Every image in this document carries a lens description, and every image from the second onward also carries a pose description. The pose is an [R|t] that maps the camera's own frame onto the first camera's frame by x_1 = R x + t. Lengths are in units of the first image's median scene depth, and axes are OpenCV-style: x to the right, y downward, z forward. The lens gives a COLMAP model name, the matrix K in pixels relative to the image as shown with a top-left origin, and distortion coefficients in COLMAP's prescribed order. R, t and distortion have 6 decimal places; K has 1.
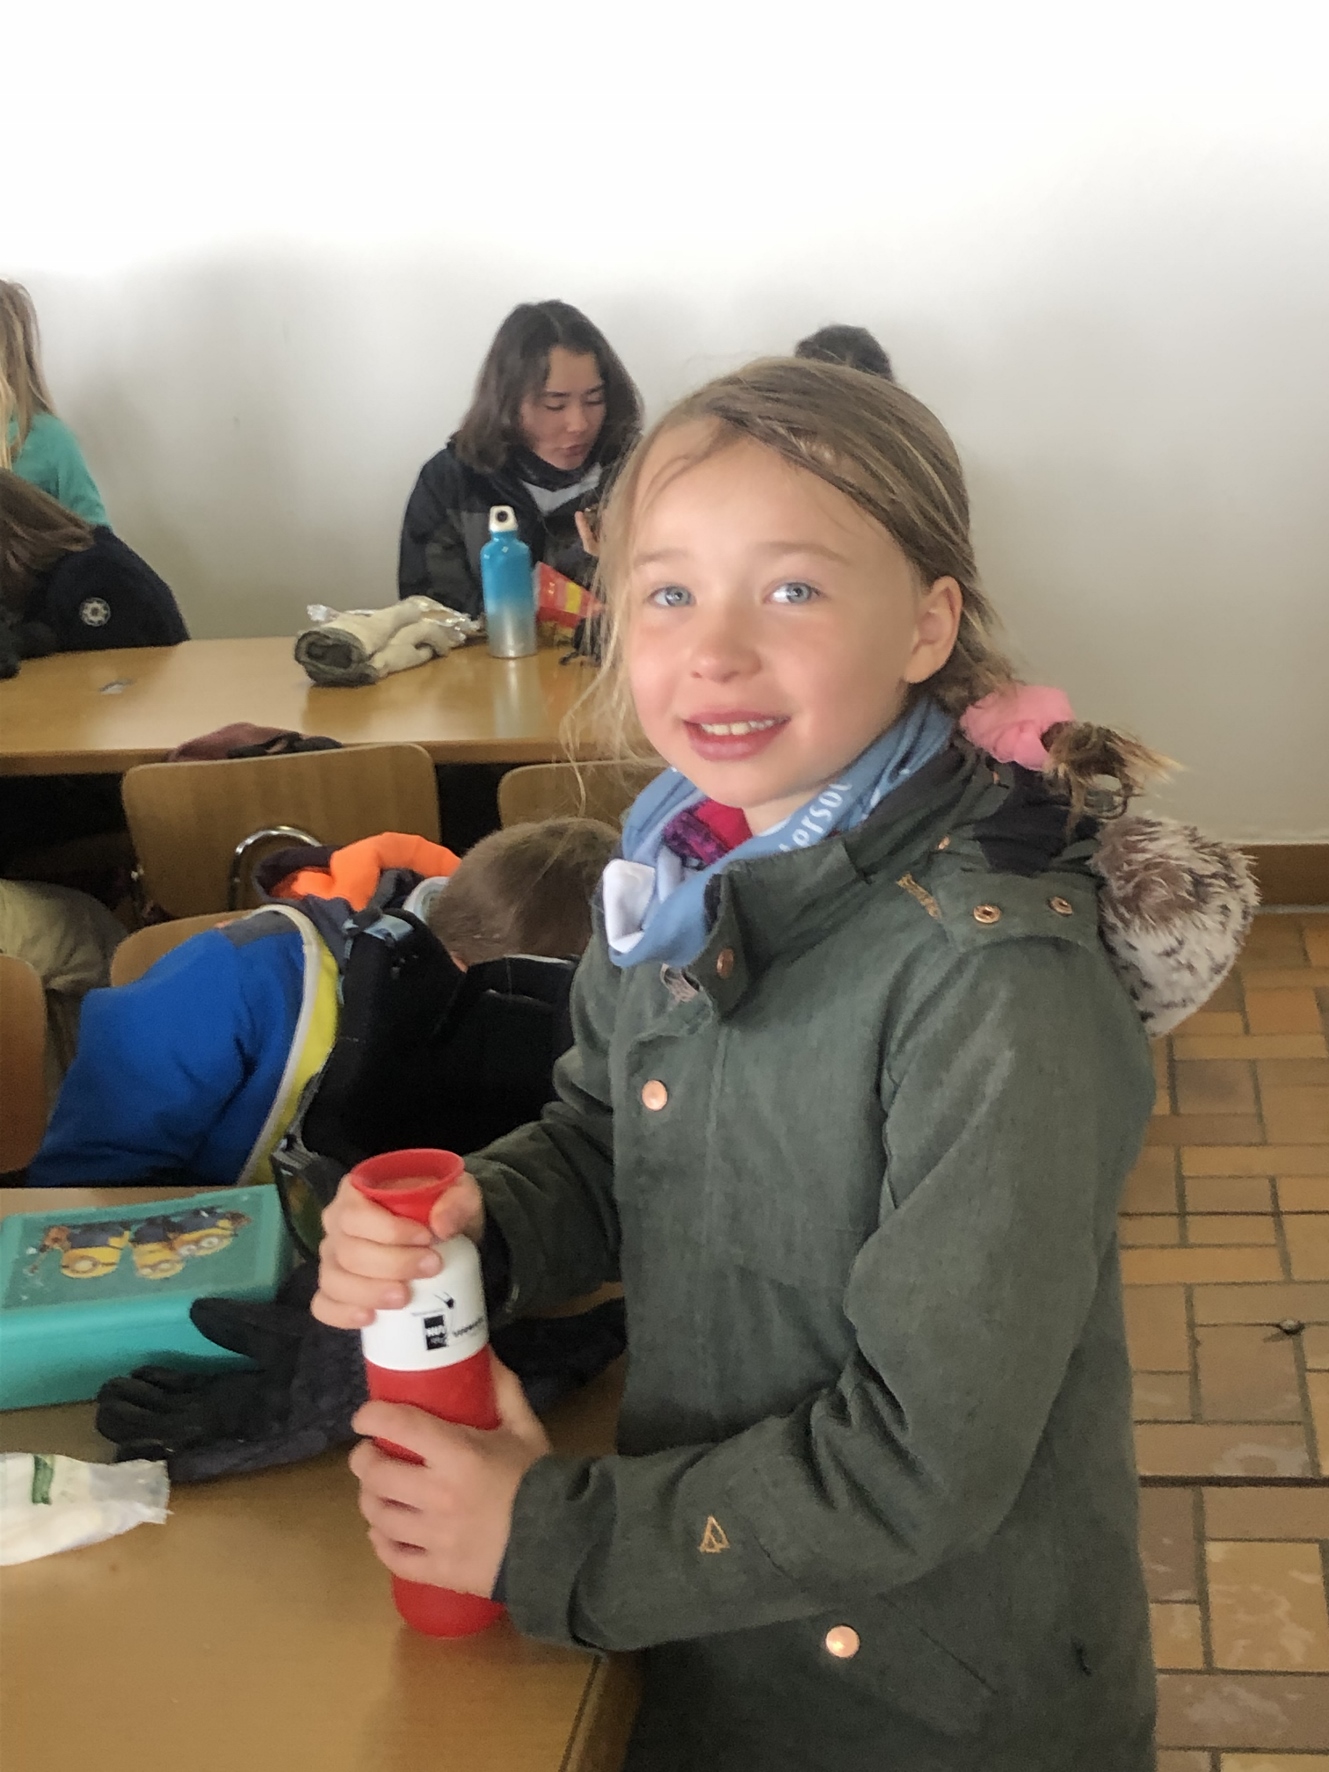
lens RADIAL K [[2632.3, 0, 665.6], [0, 2632.3, 887.3], [0, 0, 1]] dist [-0.039681, 0.000000]
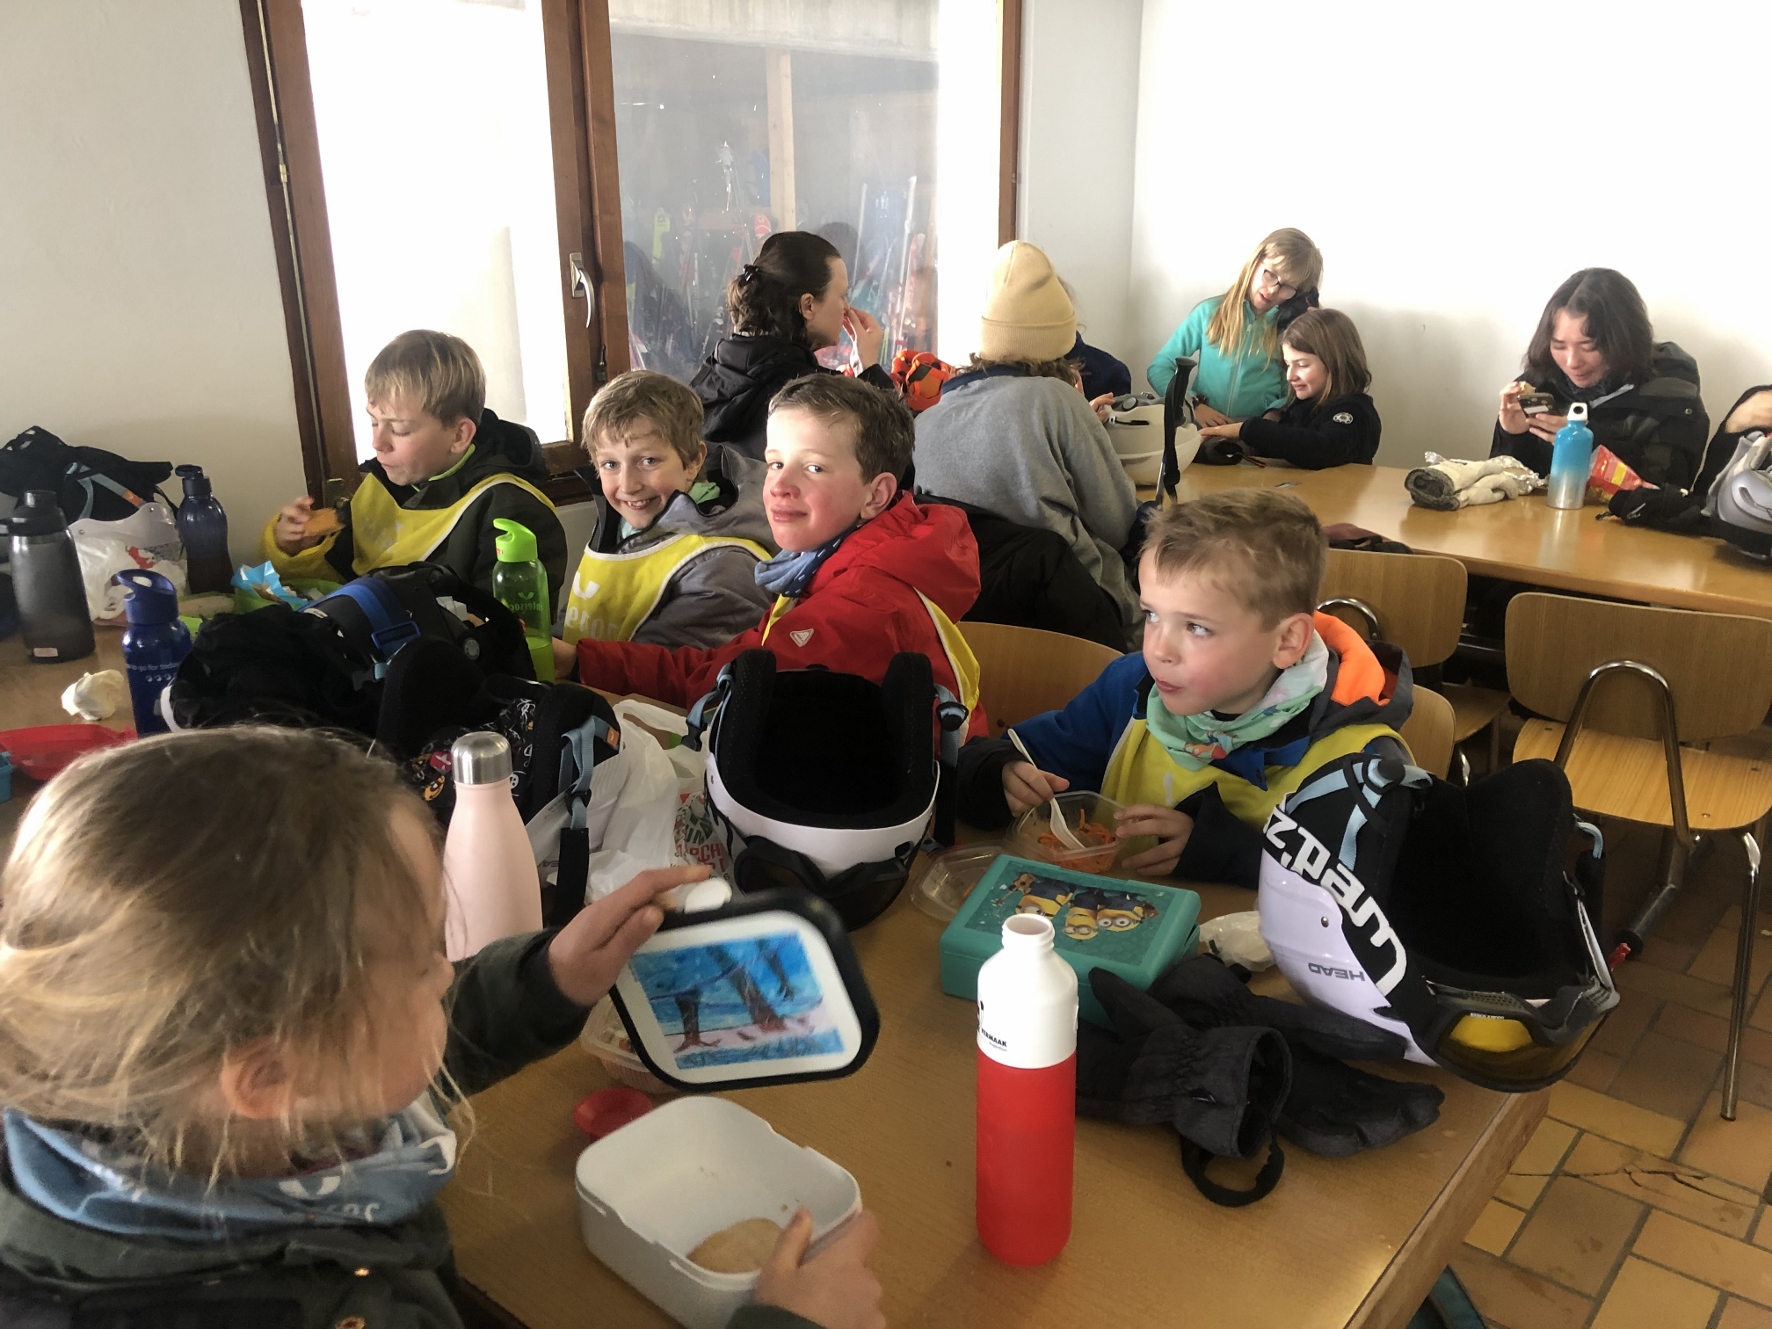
lens RADIAL K [[1420.4, 0, 882.0], [0, 1420.4, 659.4], [0, 0, 1]] dist [-0.002315, -0.001867]
pose [[0.849519, 0.215694, -0.481449, 0.017674], [-0.186179, 0.976457, 0.108948, -0.021877], [0.493614, -0.002917, 0.869676, 0.139694]]
